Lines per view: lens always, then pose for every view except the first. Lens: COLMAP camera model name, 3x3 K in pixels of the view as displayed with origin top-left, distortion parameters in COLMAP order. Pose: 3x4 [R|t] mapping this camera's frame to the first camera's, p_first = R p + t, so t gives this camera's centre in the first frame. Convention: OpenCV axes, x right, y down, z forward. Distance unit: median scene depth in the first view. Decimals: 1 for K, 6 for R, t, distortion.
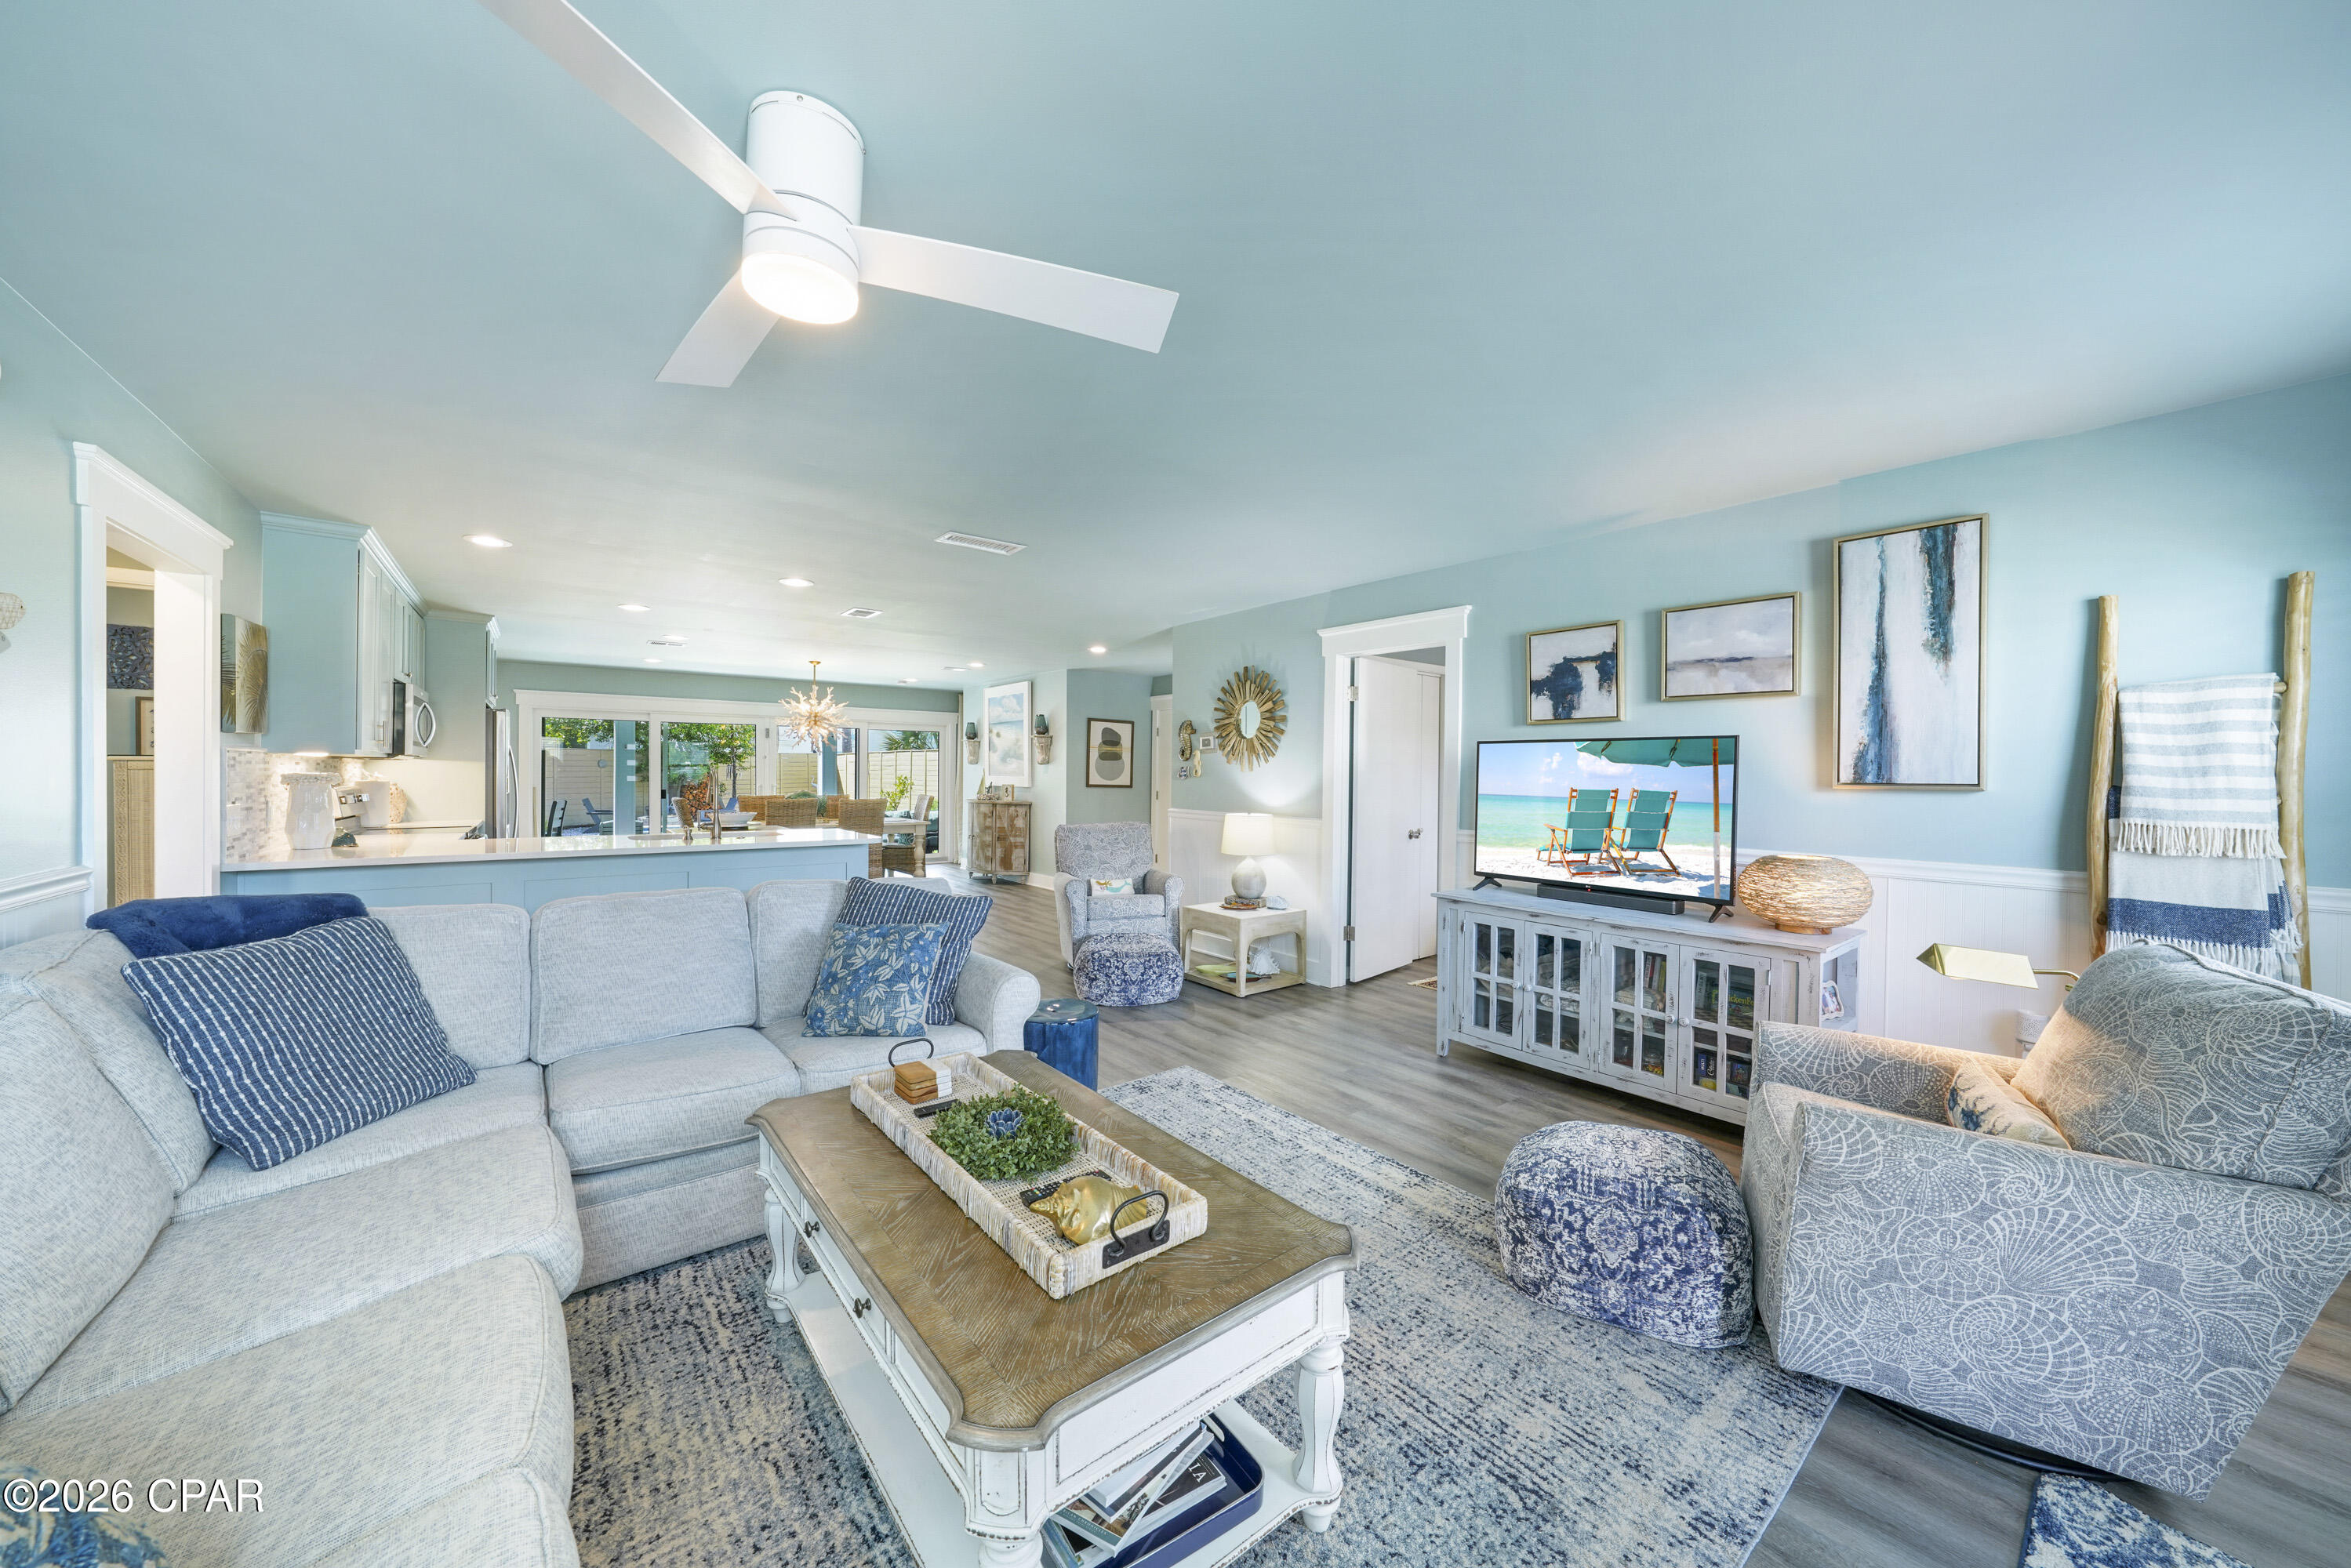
lens RADIAL K [[827.9, 0, 1177.3], [0, 827.9, 774.3], [0, 0, 1]] dist [-0.022738, 0.000080]
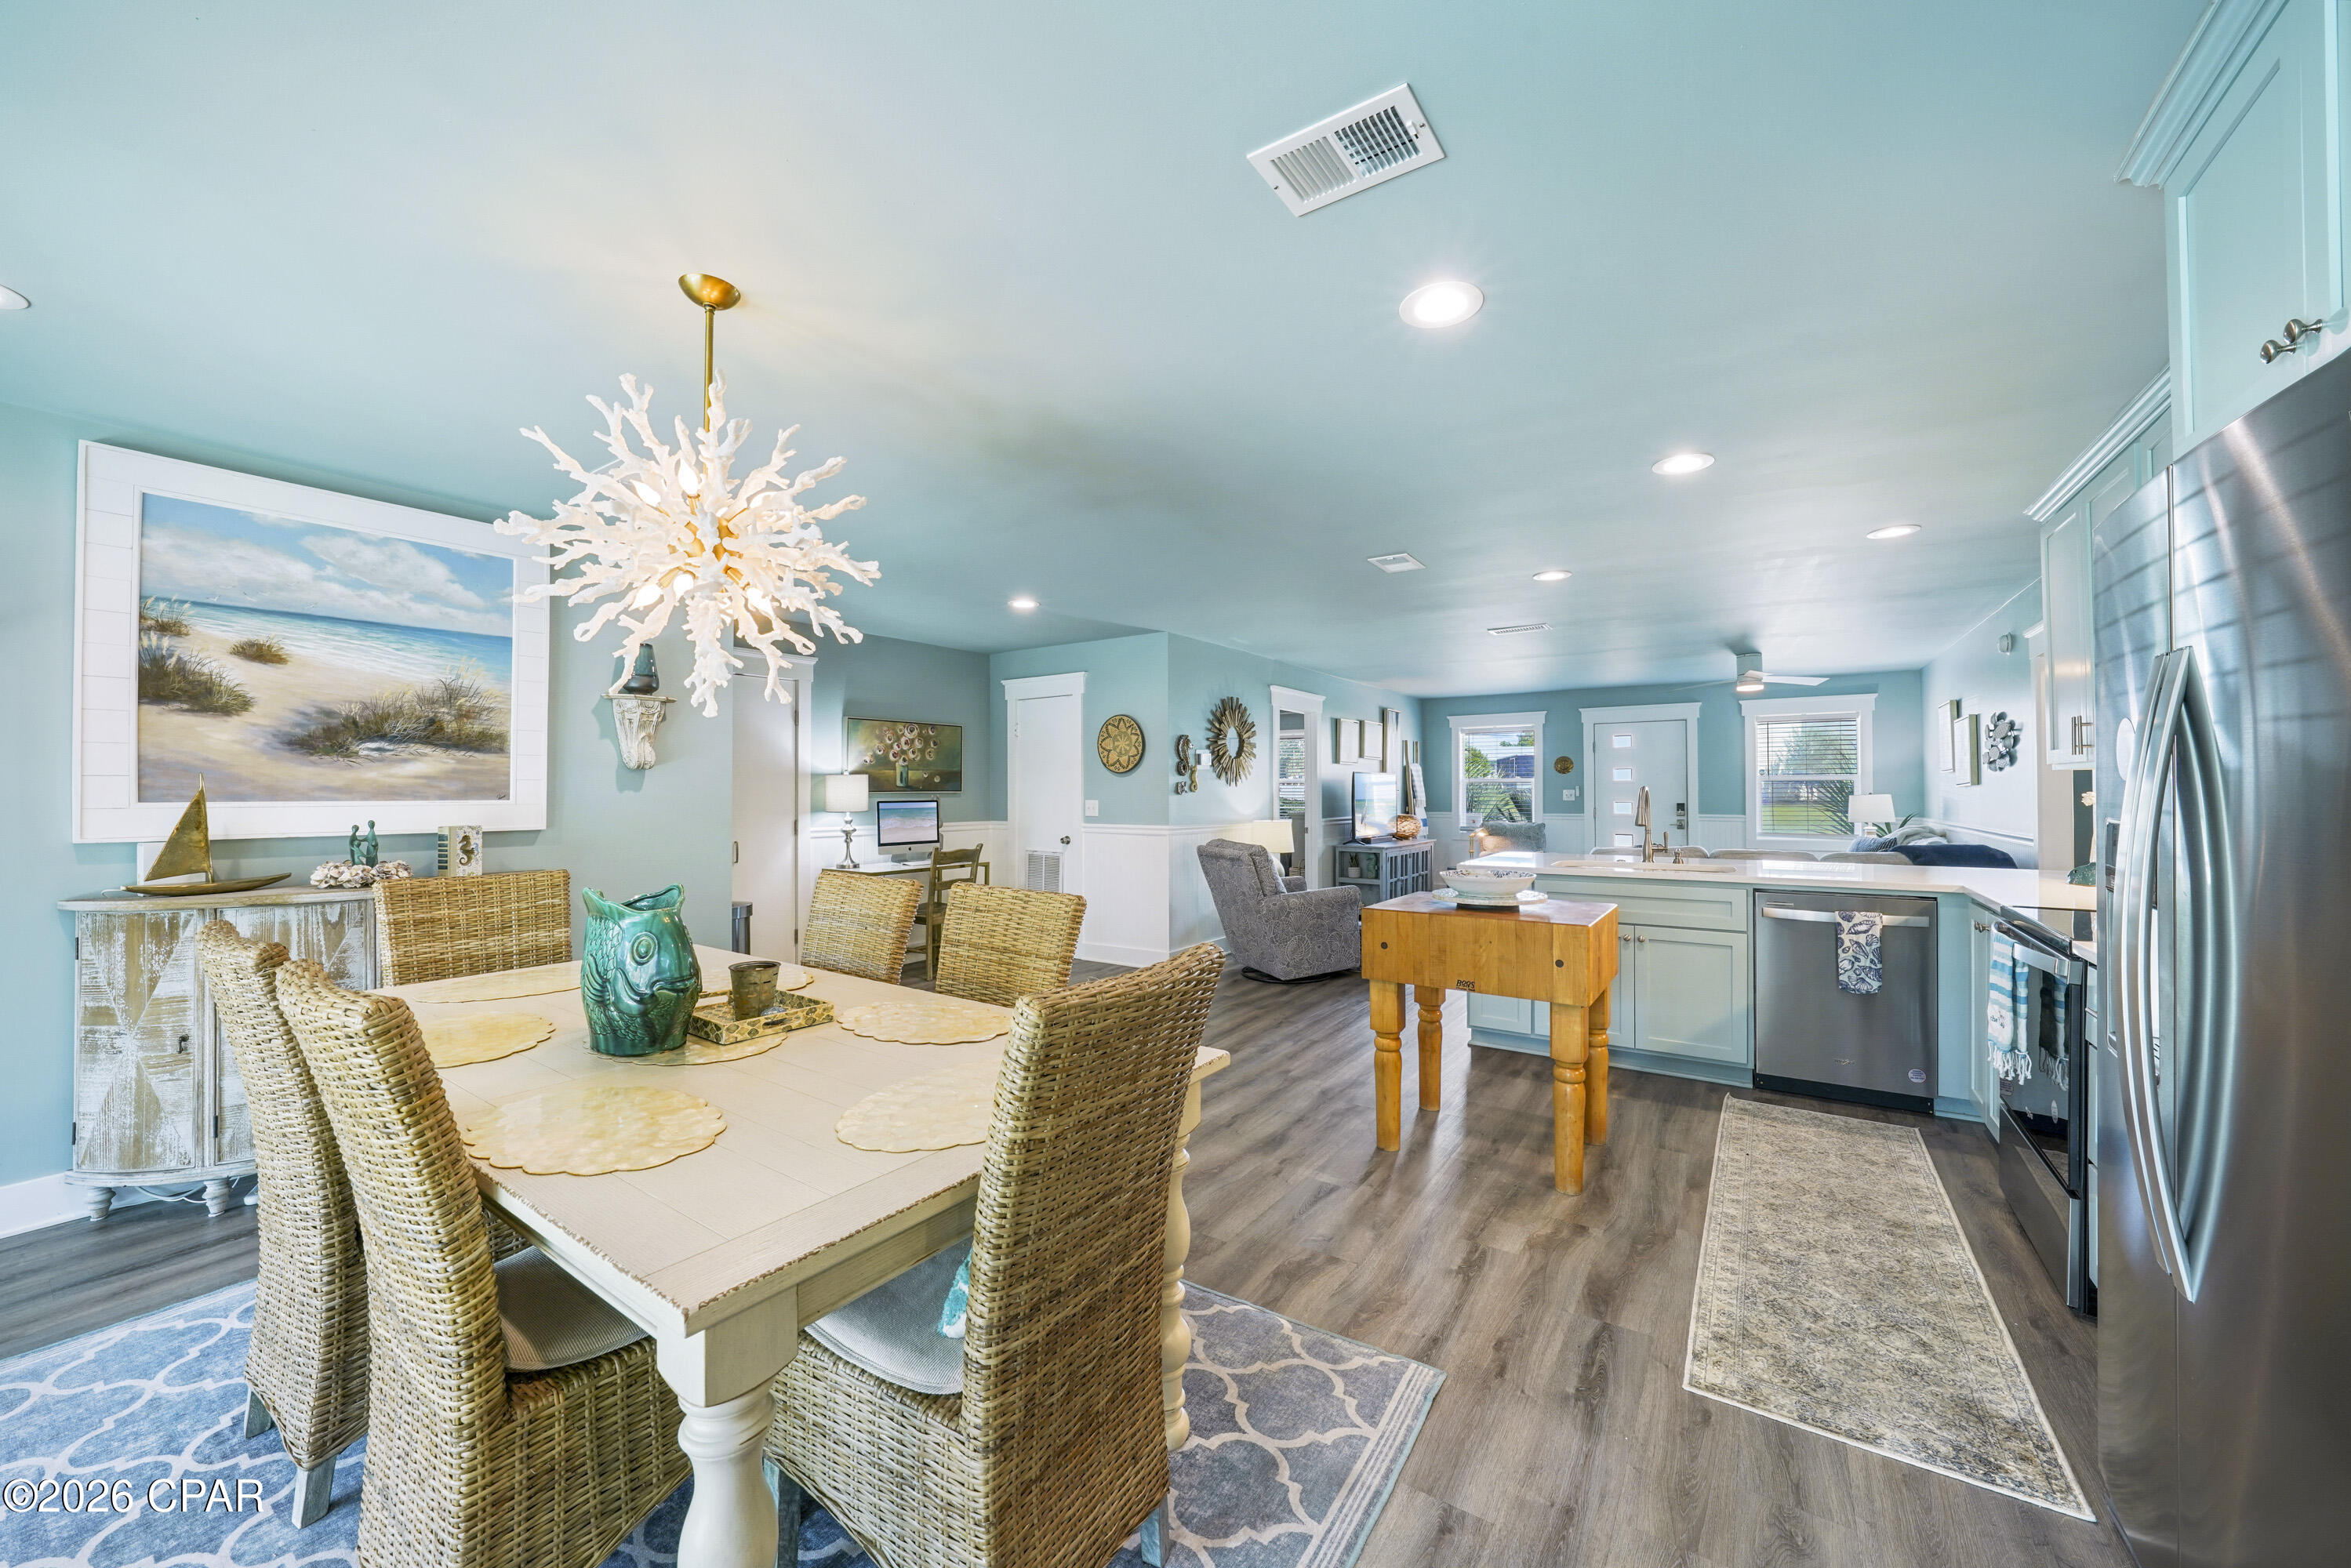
lens RADIAL K [[848.8, 0, 1187.5], [0, 848.8, 781.9], [0, 0, 1]] dist [-0.017523, 0.000047]
pose [[-0.307981, 0.002725, 0.951389, -1.539785], [0.001294, 0.999996, -0.002446, -0.011659], [-0.951392, 0.000477, -0.307983, 2.124348]]
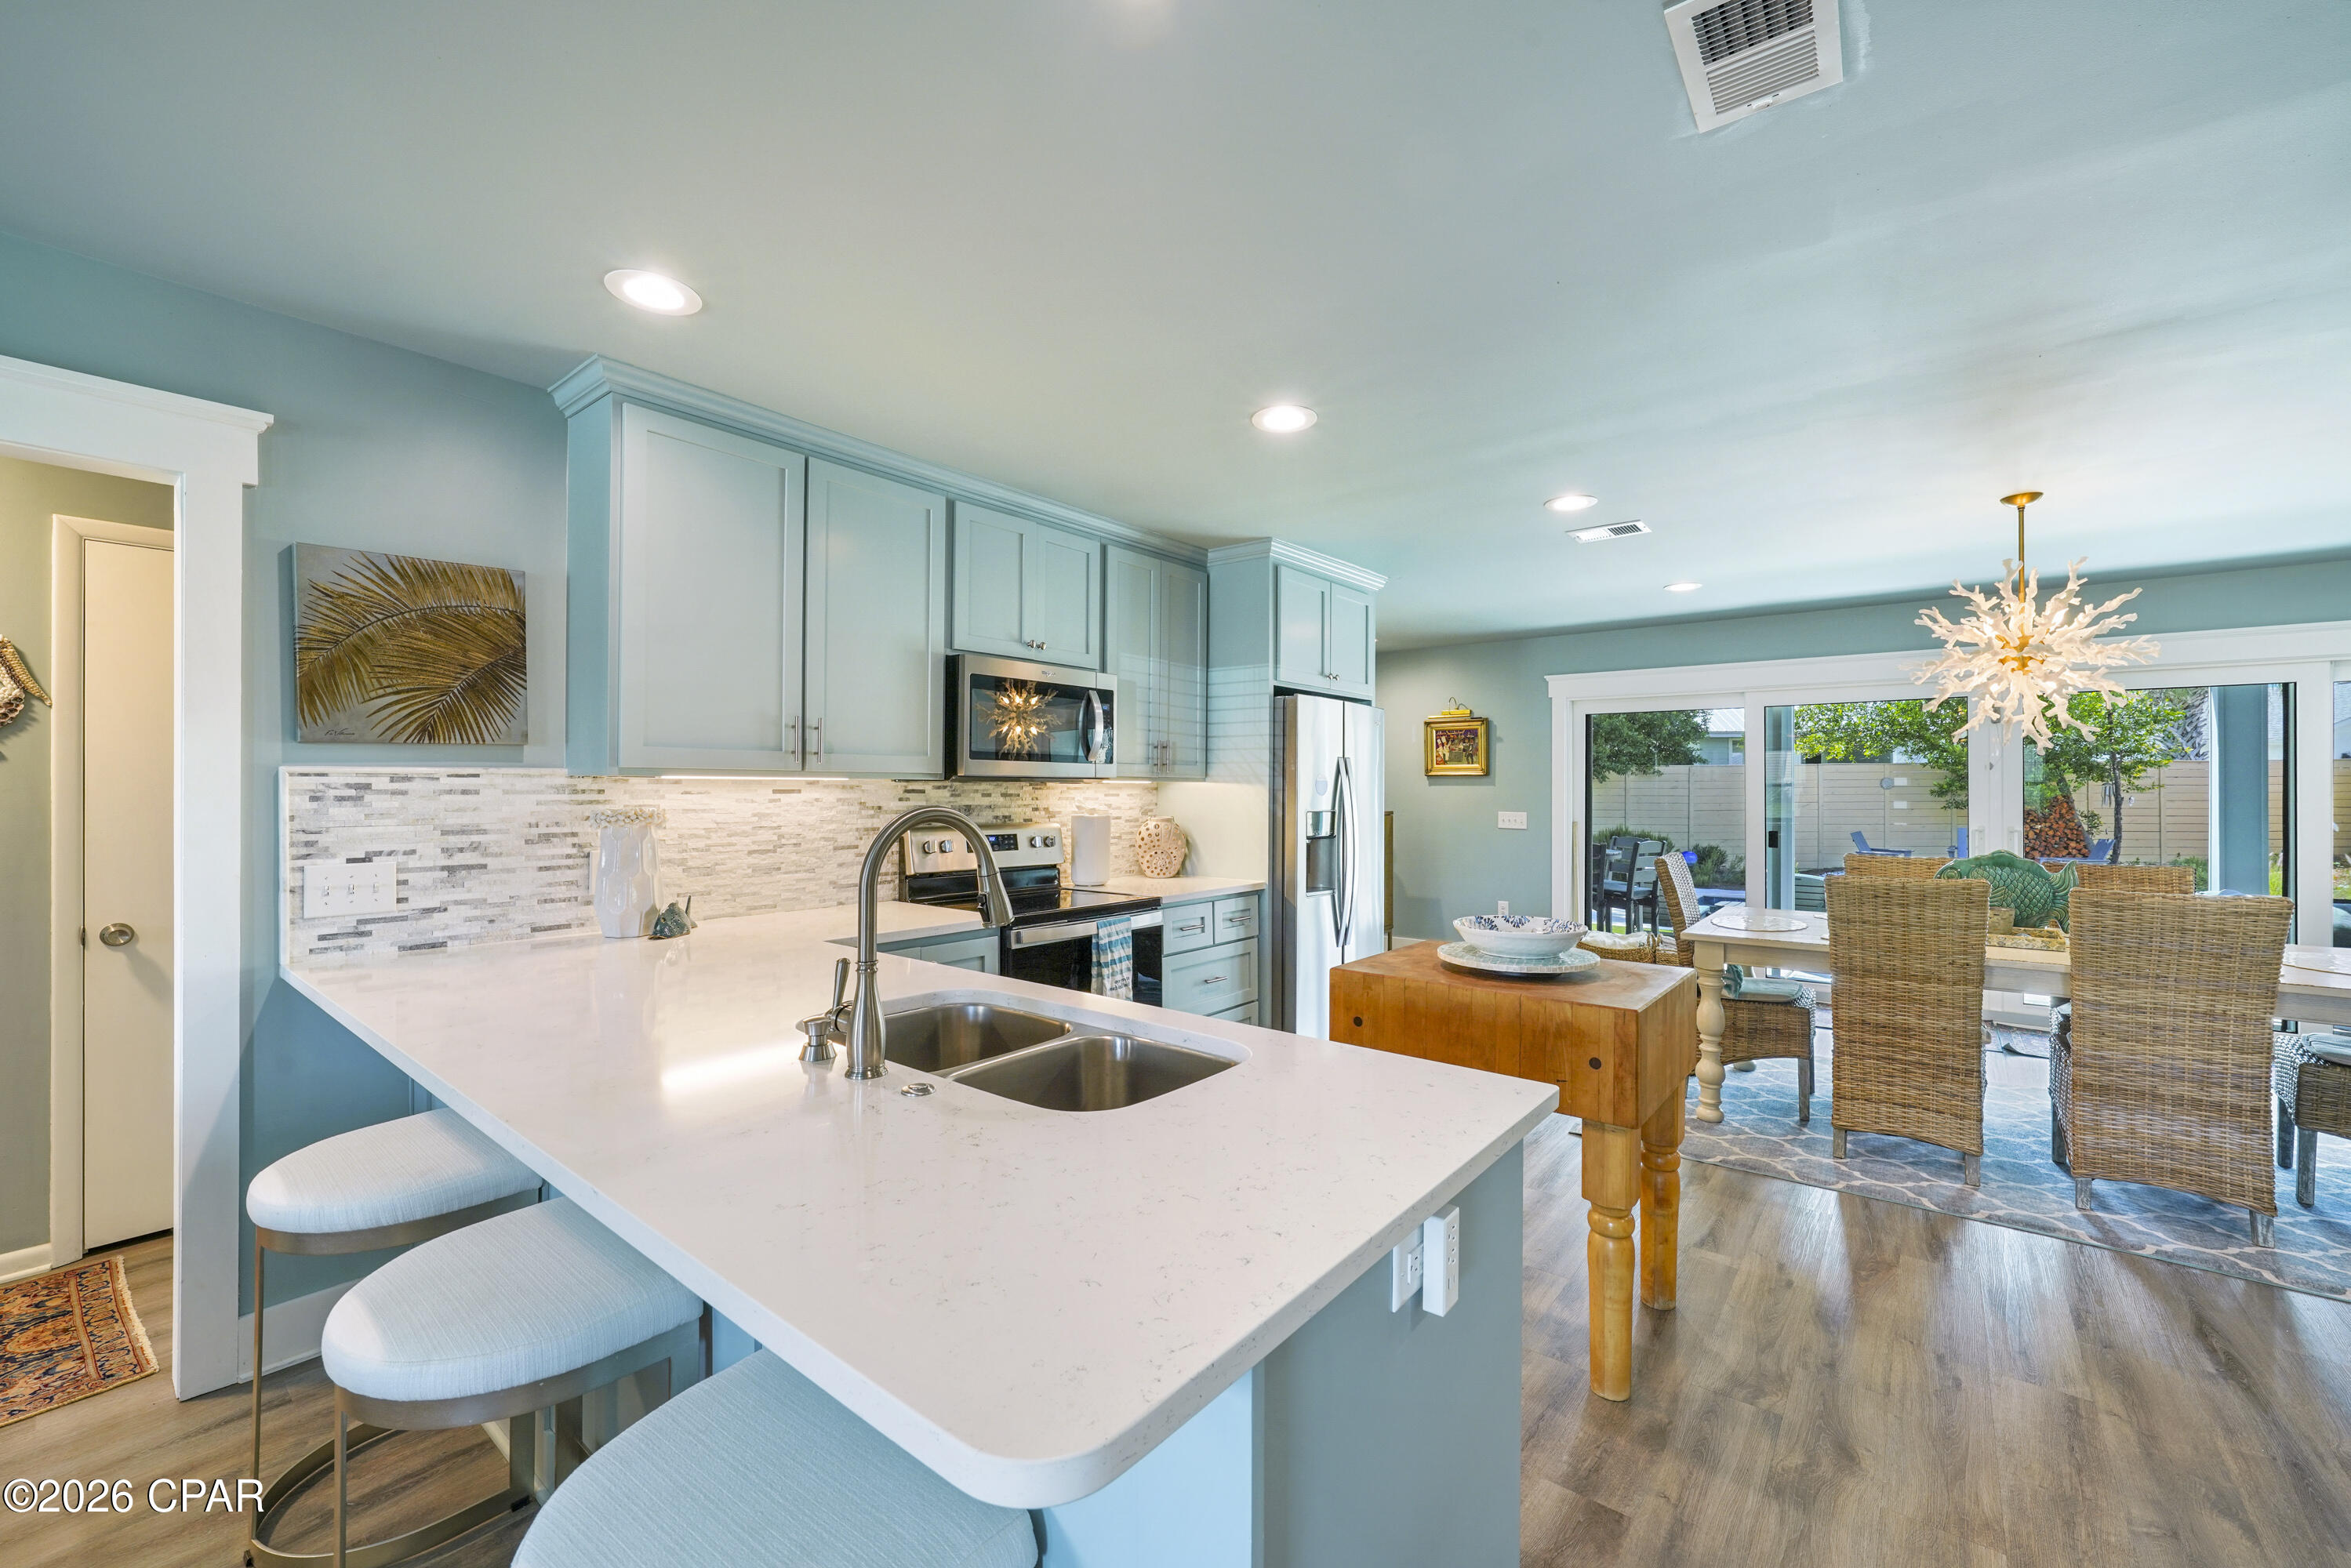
lens RADIAL K [[950.7, 0, 1198.5], [0, 950.7, 782.3], [0, 0, 1]] dist [-0.010464, -0.000110]
pose [[0.246102, -0.014402, -0.969137, -0.300906], [-0.000086, 0.999889, -0.014881, -0.010991], [0.969244, 0.003746, 0.246073, 1.247801]]
